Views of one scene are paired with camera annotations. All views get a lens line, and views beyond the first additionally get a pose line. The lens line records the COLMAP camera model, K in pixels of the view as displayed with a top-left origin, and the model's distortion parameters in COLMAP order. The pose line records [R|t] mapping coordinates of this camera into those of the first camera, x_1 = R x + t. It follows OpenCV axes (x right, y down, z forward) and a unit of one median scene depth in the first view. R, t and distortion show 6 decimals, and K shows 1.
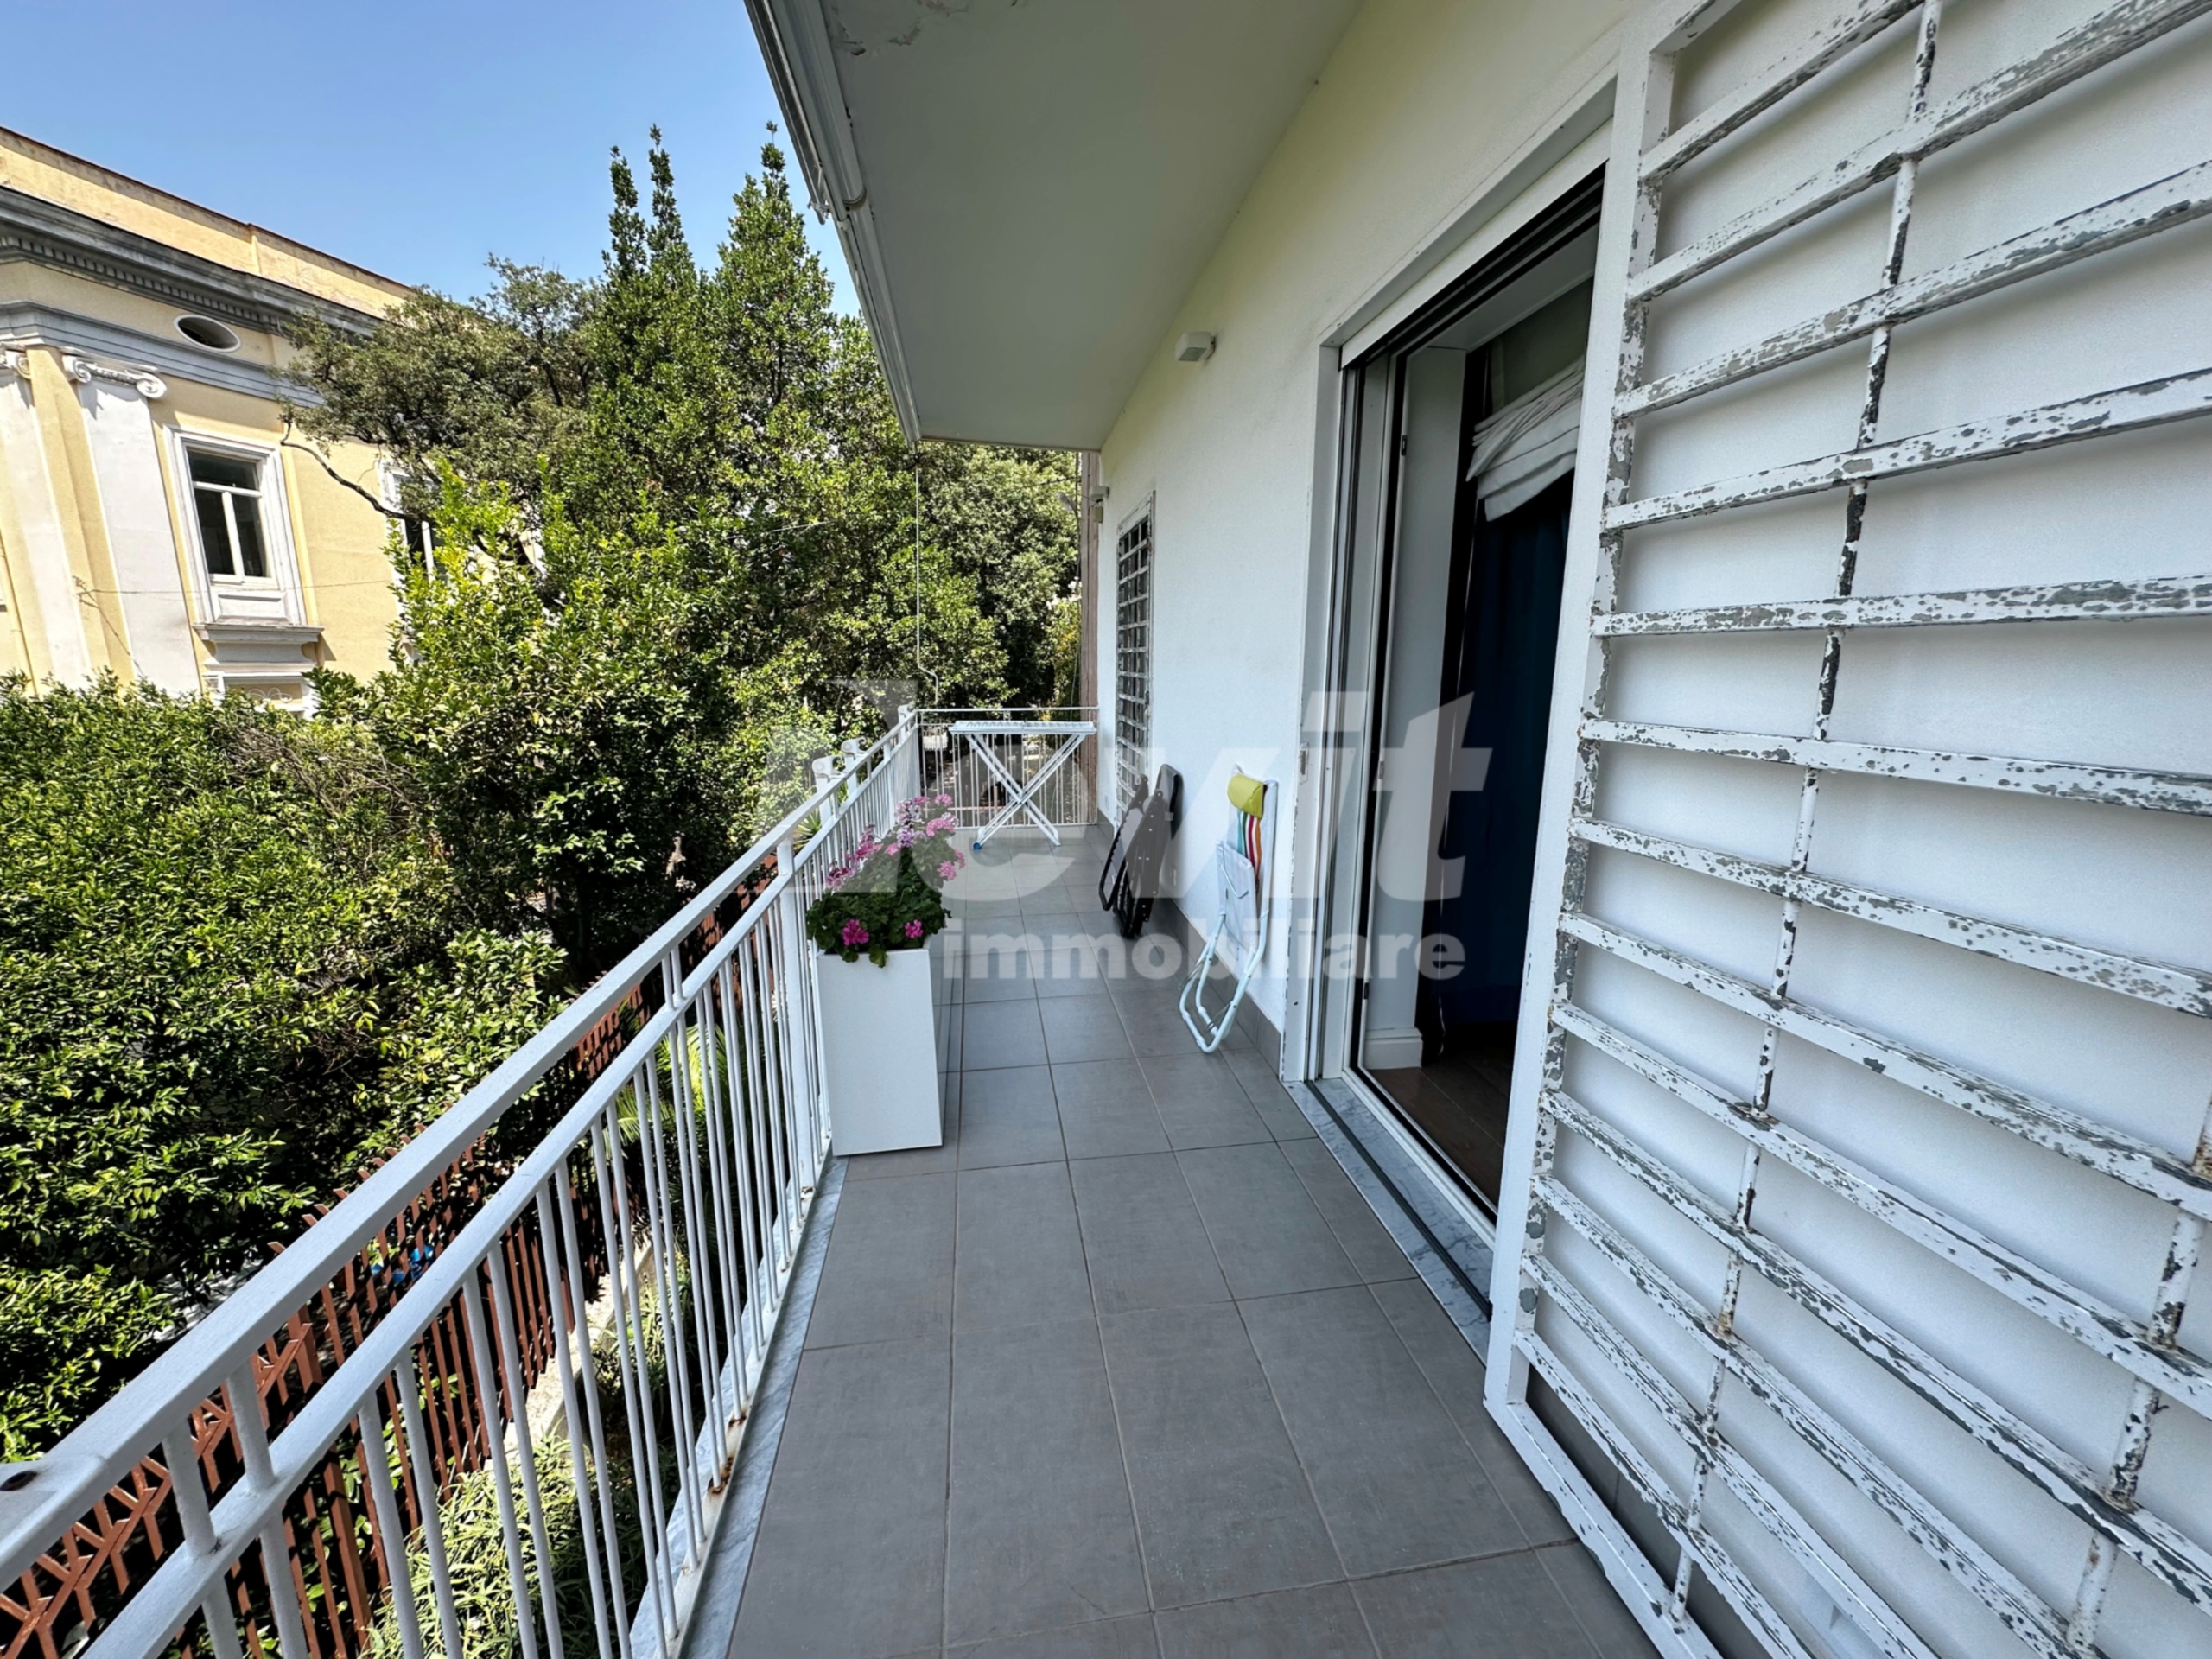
lens RADIAL K [[879.1, 0, 1103.1], [0, 879.1, 835.4], [0, 0, 1]] dist [-0.007665, 0.001038]
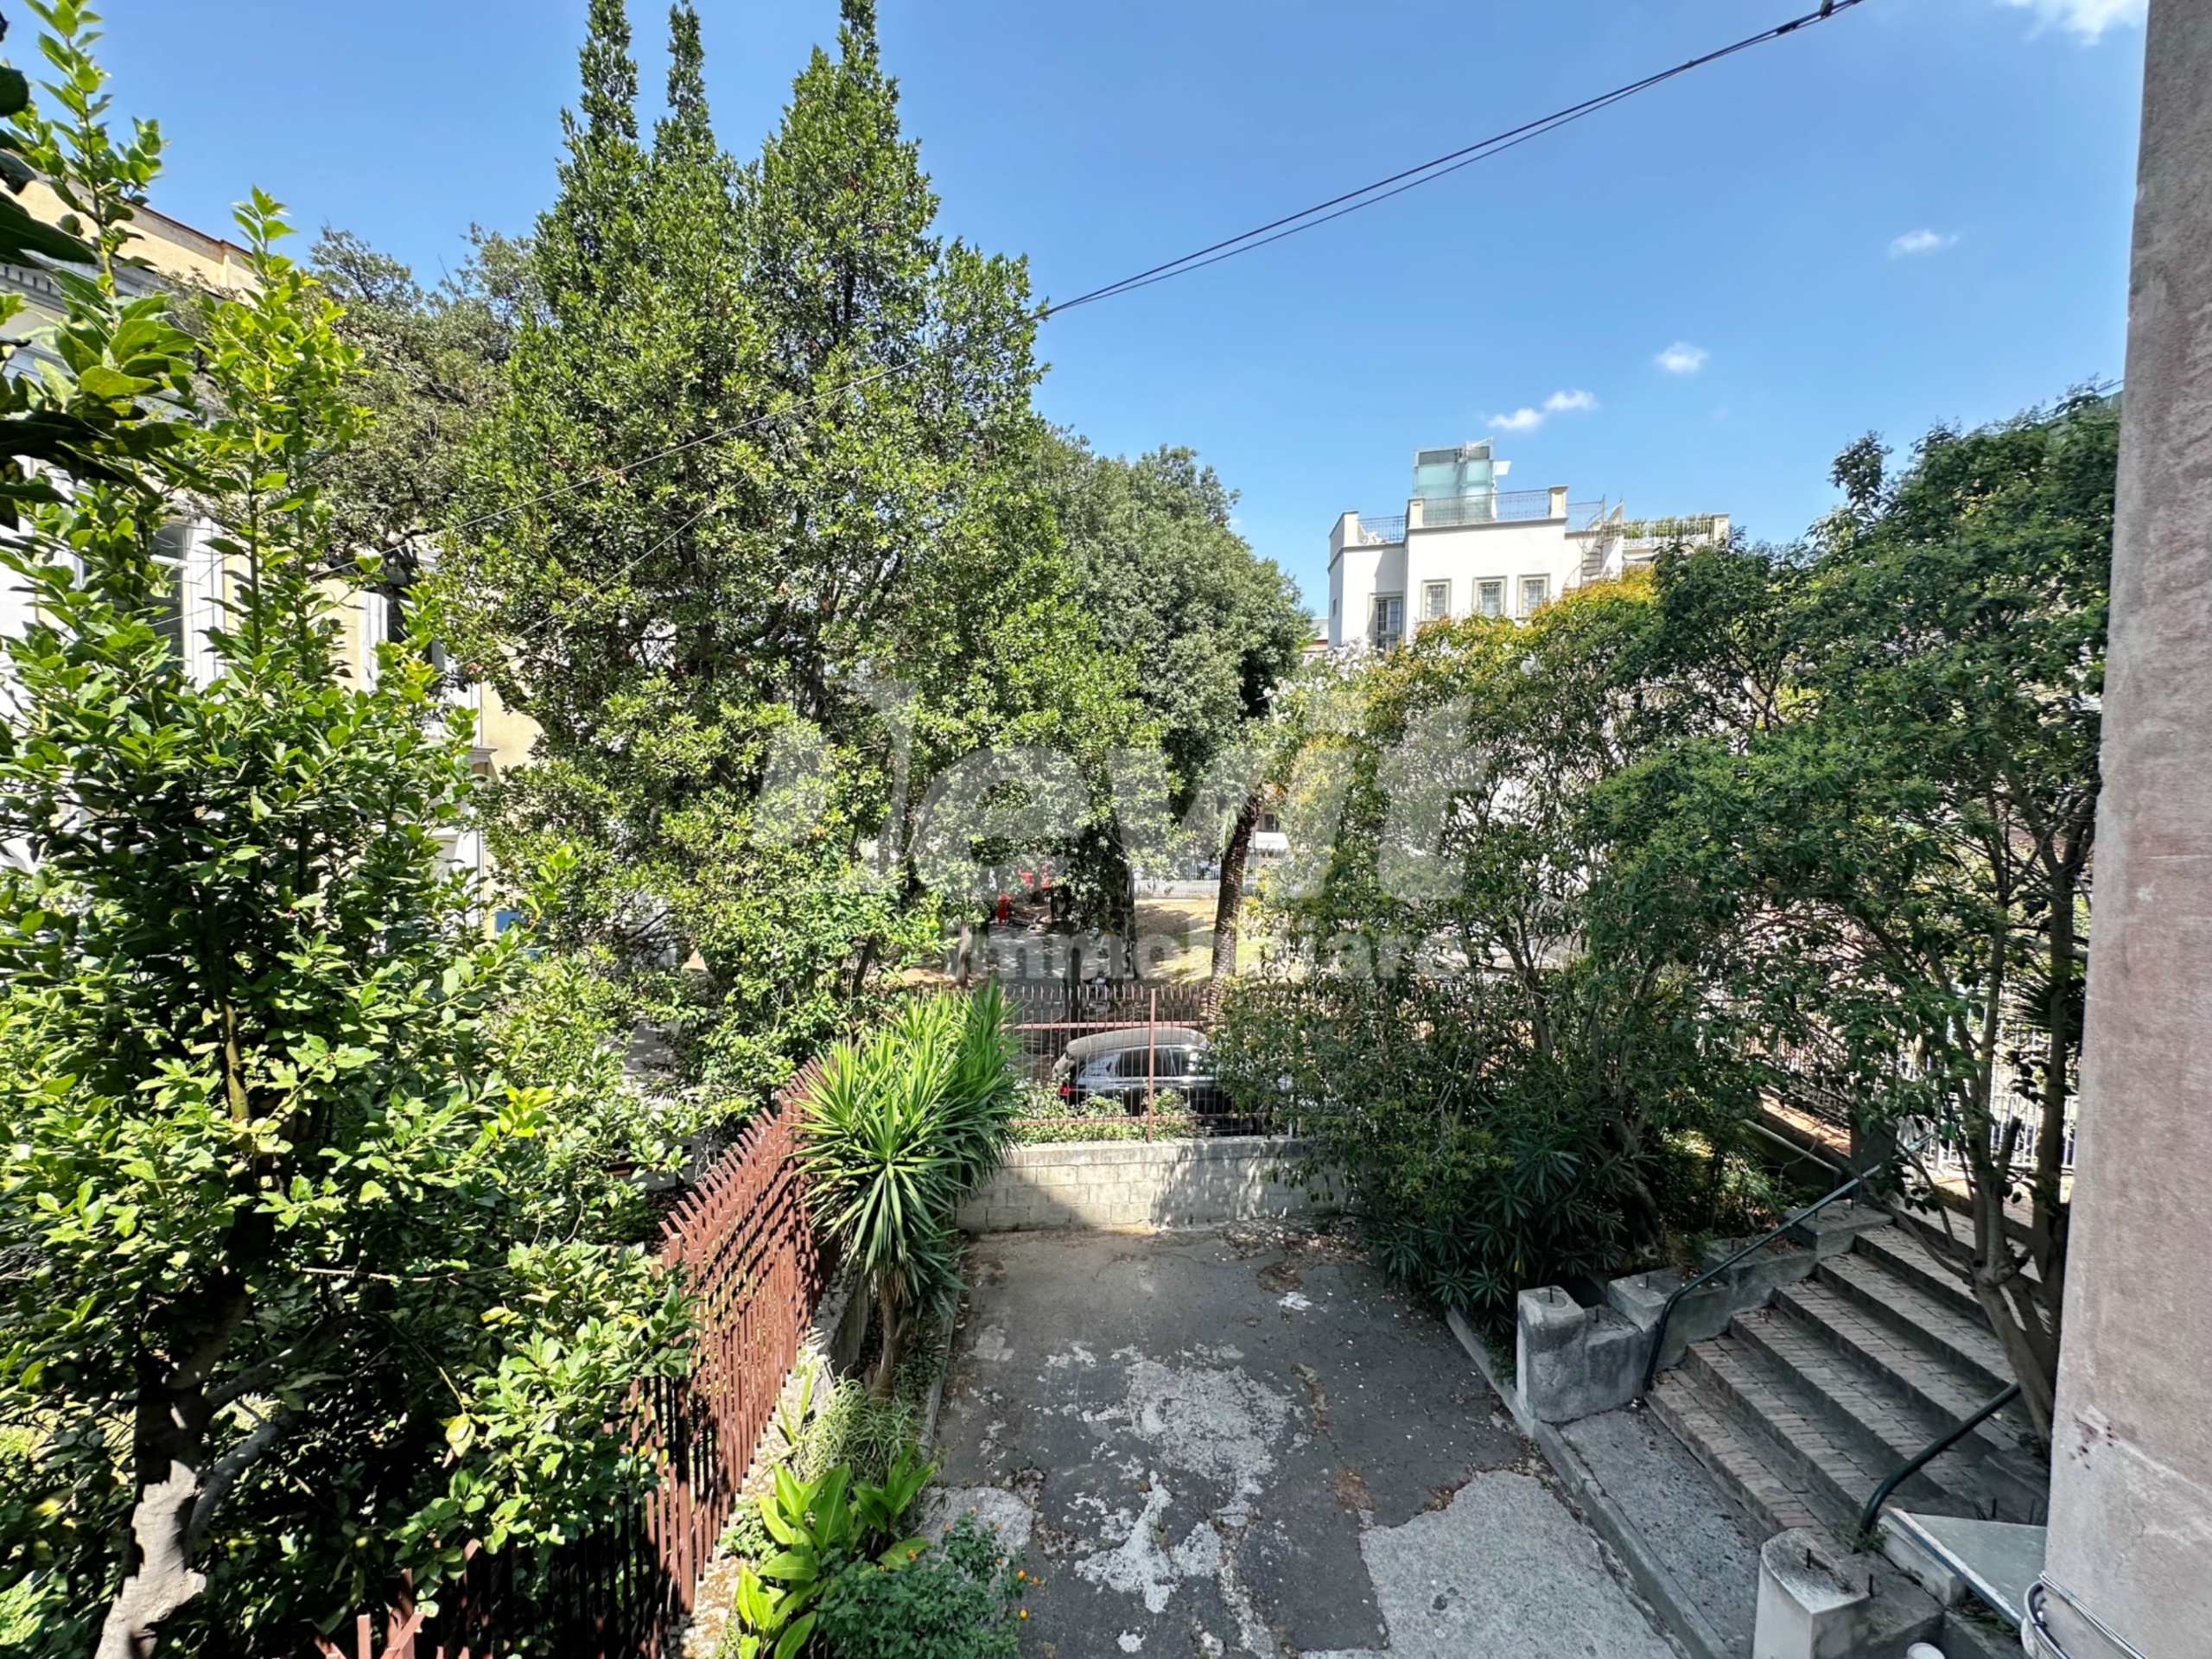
lens RADIAL K [[879.1, 0, 1105.9], [0, 879.1, 846.2], [0, 0, 1]] dist [-0.007665, 0.001038]
pose [[0.997114, 0.017426, -0.073894, -0.127851], [-0.027399, 0.990304, -0.136190, -0.081722], [0.070804, 0.137822, 0.987923, 0.436367]]
